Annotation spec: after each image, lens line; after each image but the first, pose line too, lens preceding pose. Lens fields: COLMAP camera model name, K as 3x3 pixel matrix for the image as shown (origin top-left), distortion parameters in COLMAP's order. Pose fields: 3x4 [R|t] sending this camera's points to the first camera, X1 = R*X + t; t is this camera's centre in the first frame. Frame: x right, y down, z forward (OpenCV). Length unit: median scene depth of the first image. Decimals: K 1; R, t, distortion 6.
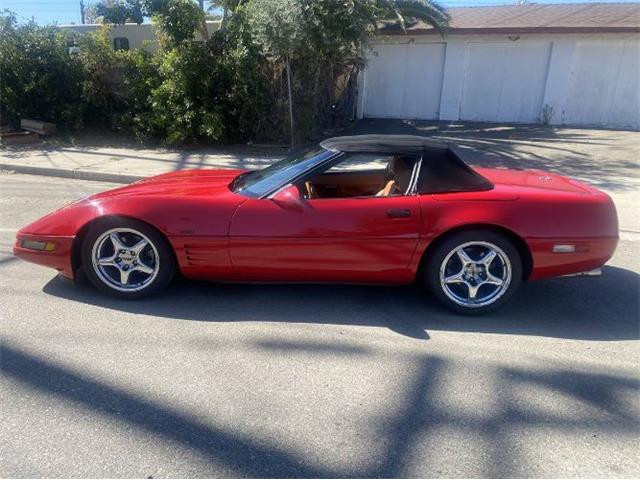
lens RADIAL K [[477.6, 0, 320.0], [0, 477.6, 240.0], [0, 0, 1]] dist [0.004797, -0.007333]
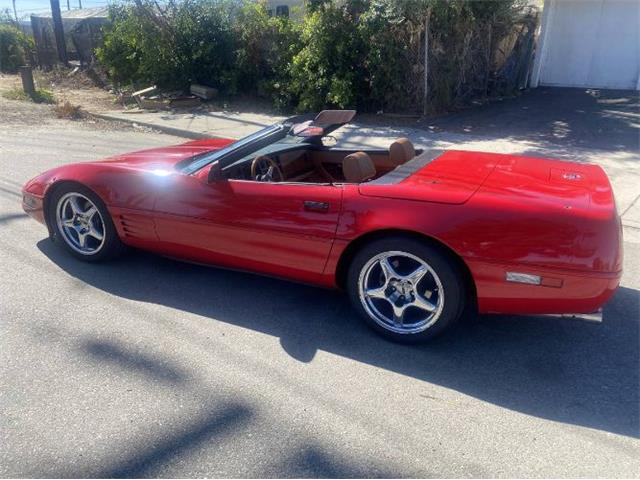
lens RADIAL K [[478.3, 0, 327.2], [0, 478.3, 238.7], [0, 0, 1]] dist [0.002687, -0.003302]
pose [[0.923107, 0.126338, -0.363197, 0.141593], [-0.103638, 0.991278, 0.081408, -0.019818], [0.370314, -0.037507, 0.928149, 0.064611]]
